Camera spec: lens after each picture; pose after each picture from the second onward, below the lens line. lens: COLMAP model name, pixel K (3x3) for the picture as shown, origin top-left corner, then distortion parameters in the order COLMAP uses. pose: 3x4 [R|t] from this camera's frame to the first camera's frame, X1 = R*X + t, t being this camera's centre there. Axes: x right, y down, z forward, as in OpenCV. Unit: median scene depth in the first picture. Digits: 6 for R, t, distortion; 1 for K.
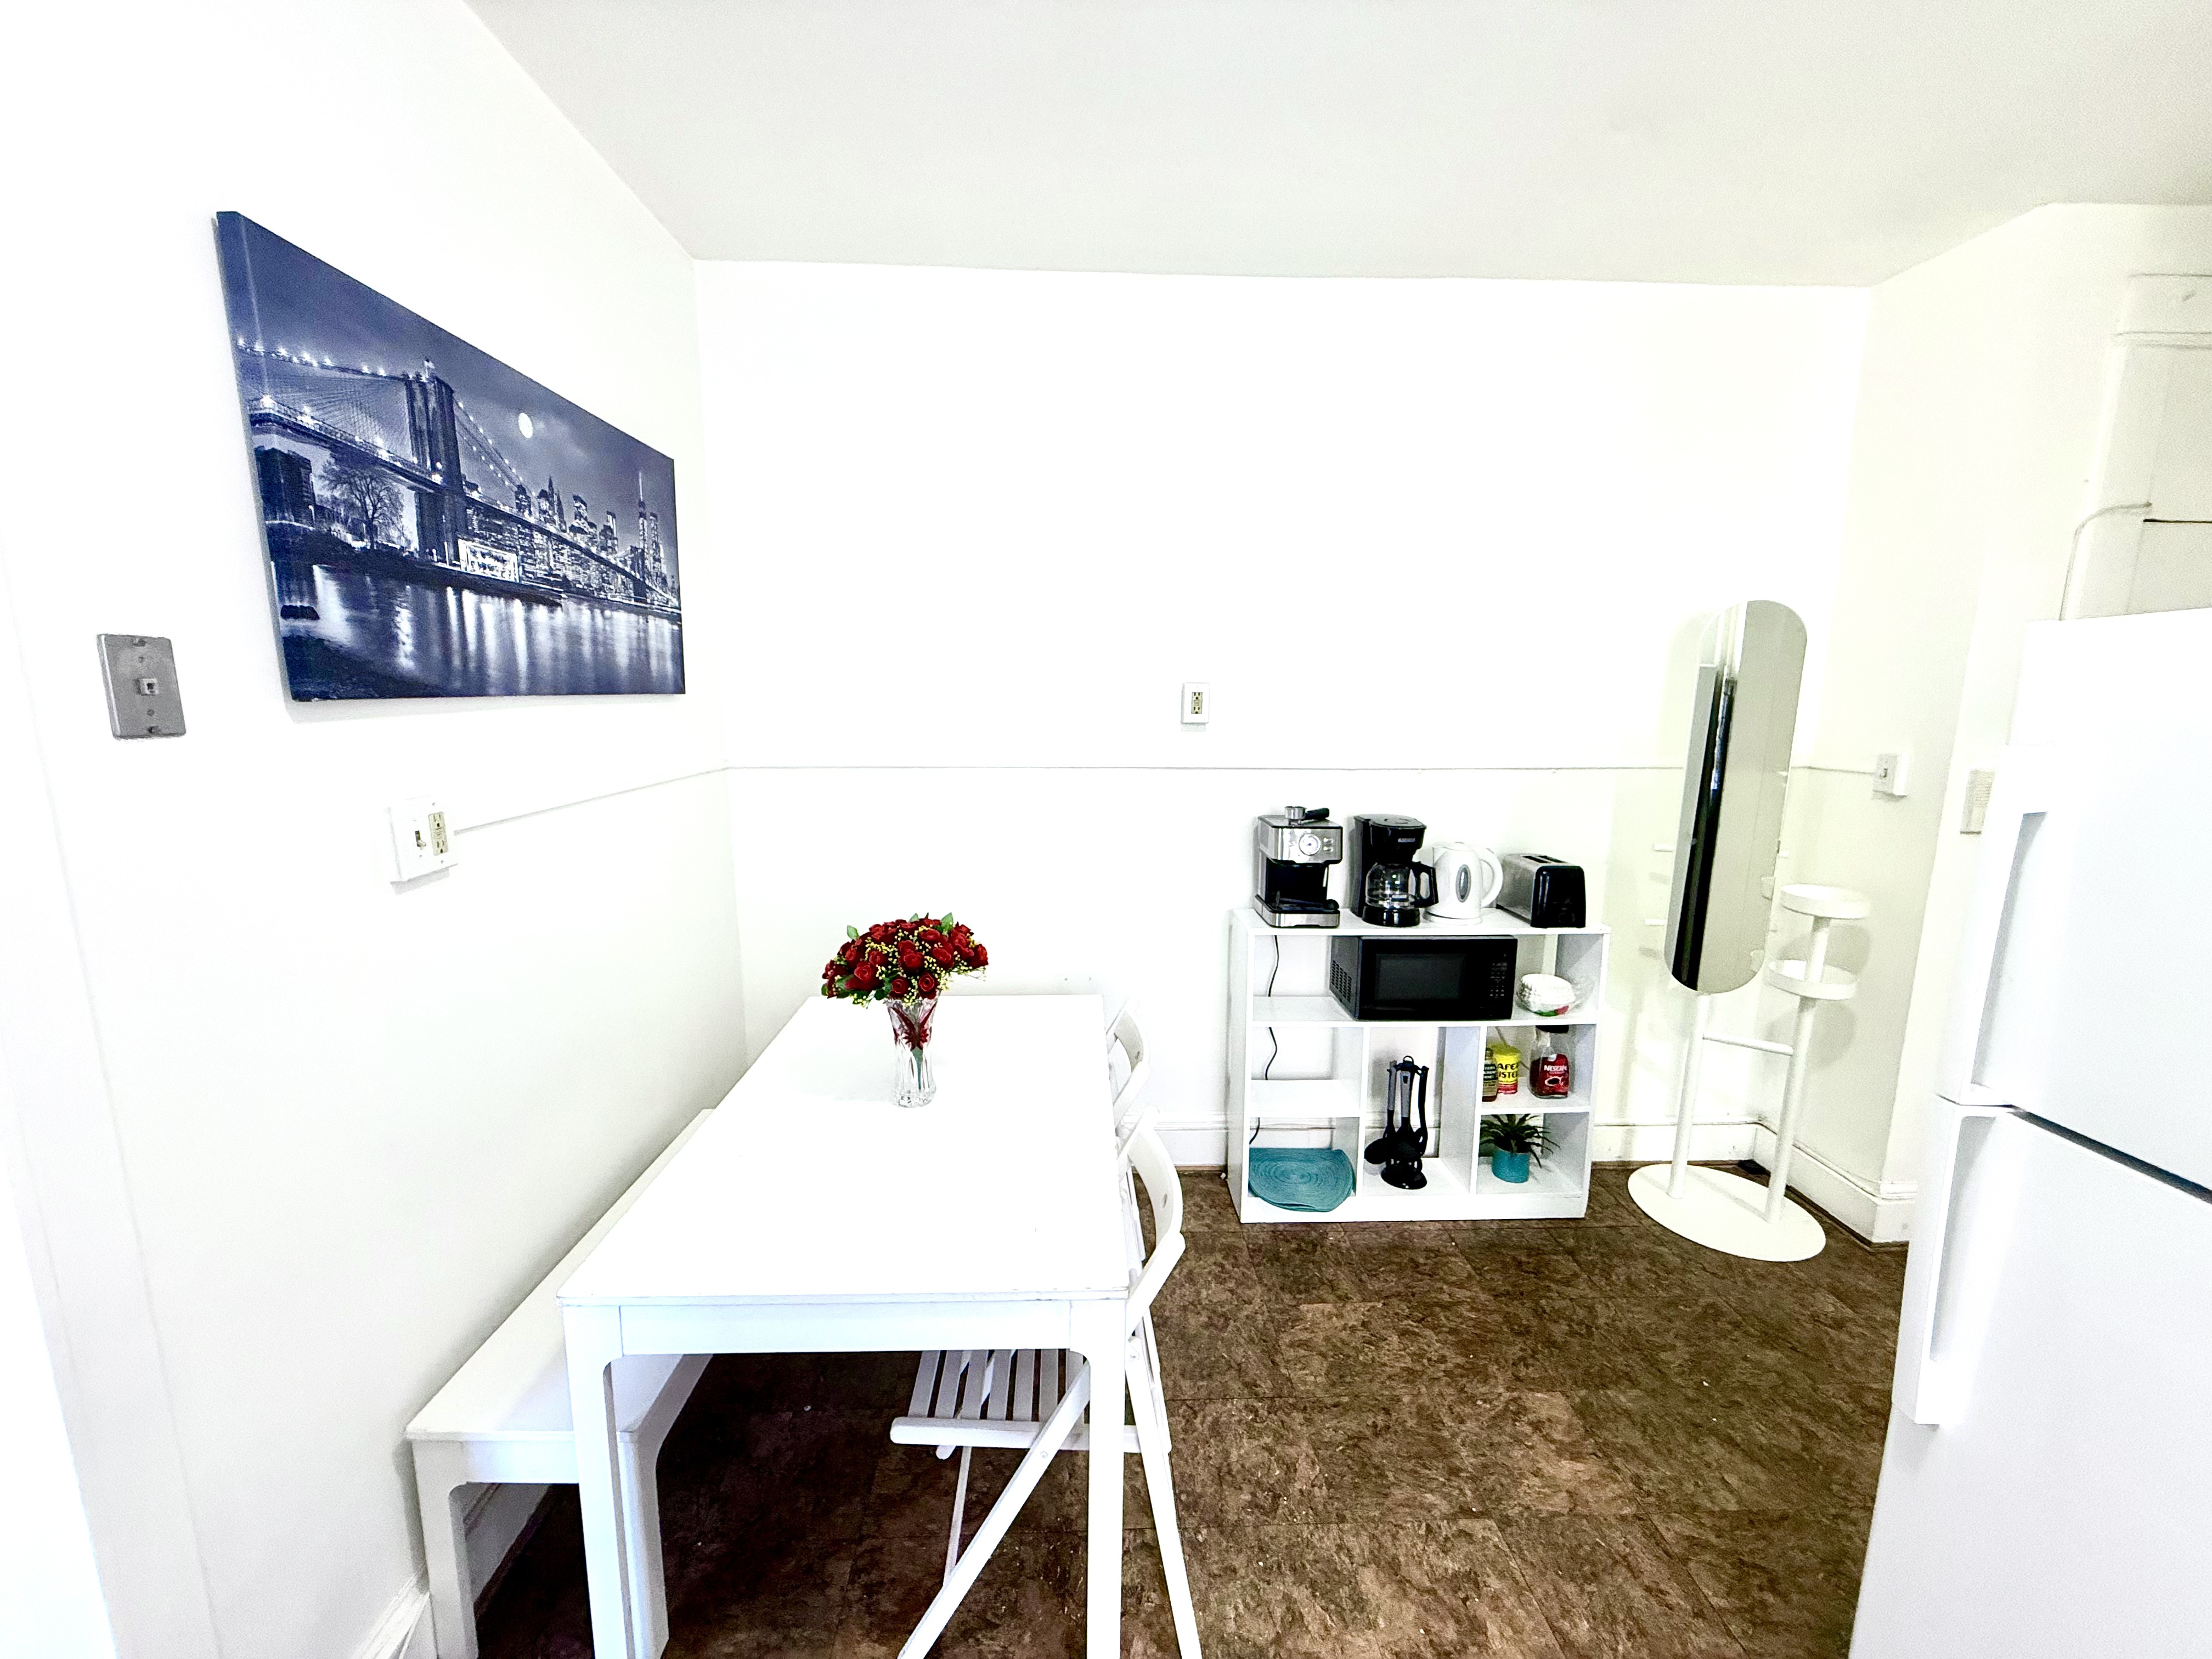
lens RADIAL K [[875.1, 0, 1098.3], [0, 875.1, 822.4], [0, 0, 1]] dist [0.000909, -0.000165]
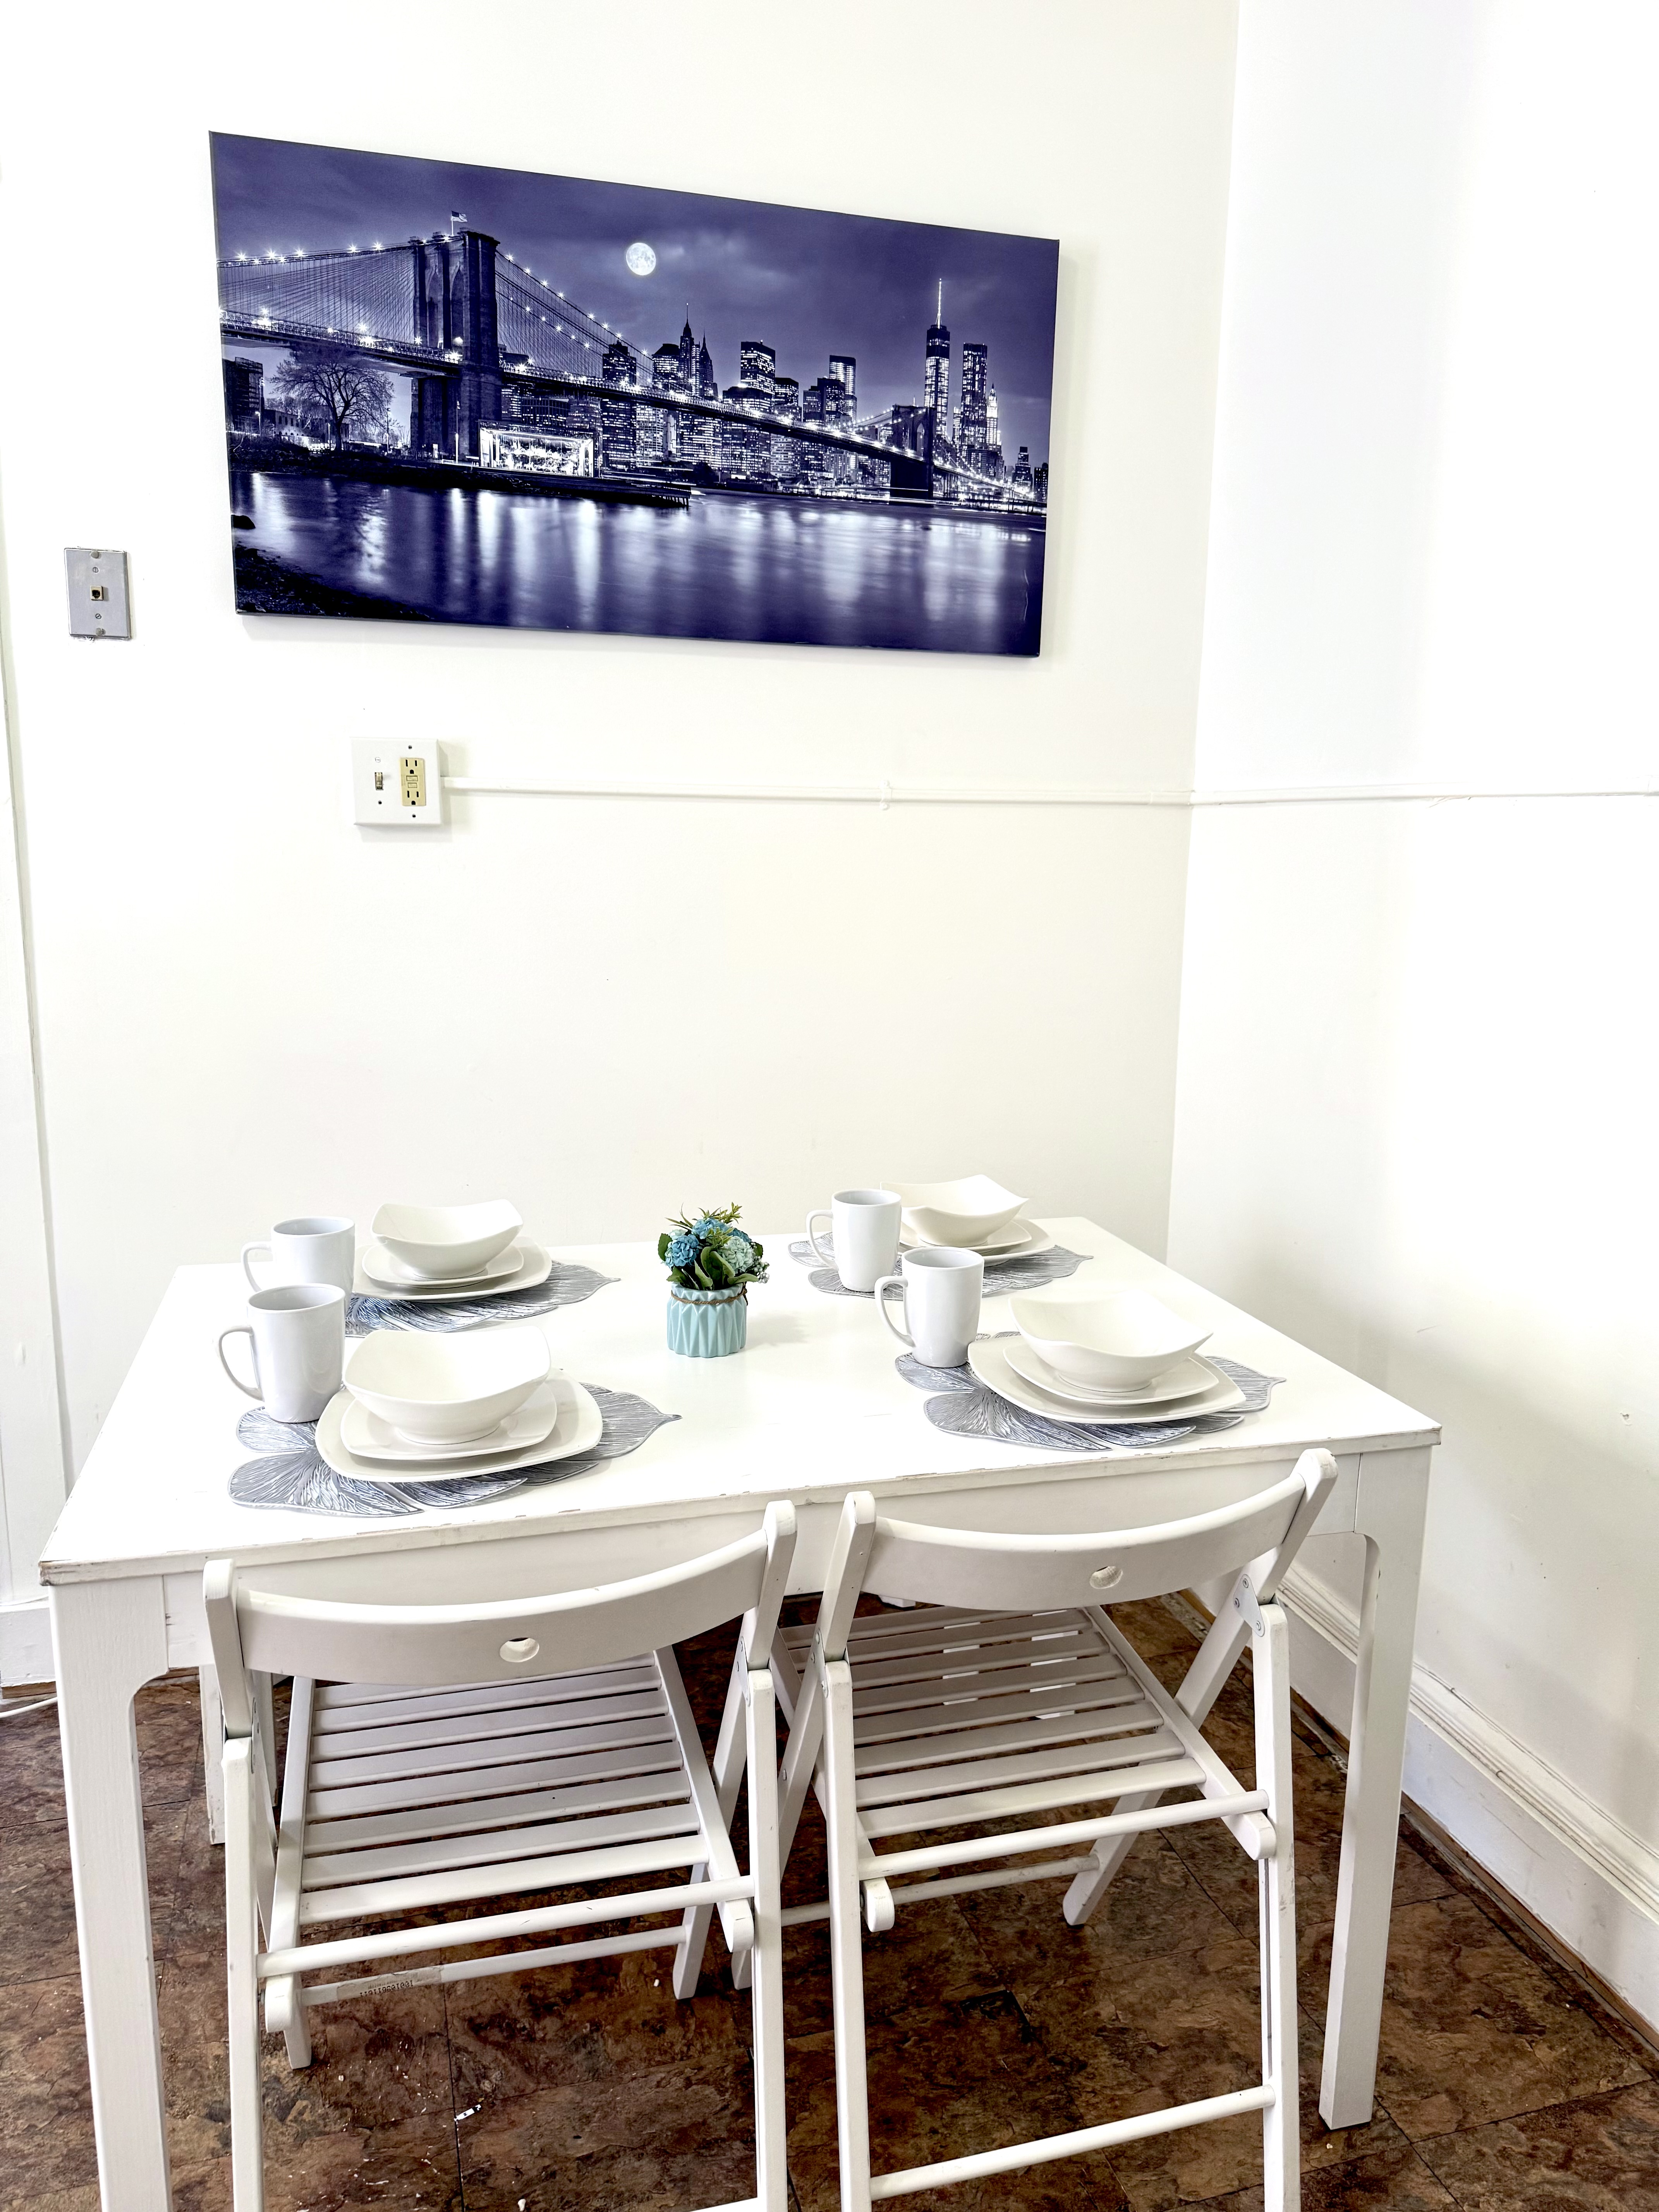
lens RADIAL K [[1616.1, 0, 832.6], [0, 1616.1, 1109.9], [0, 0, 1]] dist [0.001305, -0.000400]
pose [[0.245585, 0.169650, -0.954415, 0.911348], [-0.167339, 0.977205, 0.130642, 0.049955], [0.954822, 0.127627, 0.268376, 0.986282]]
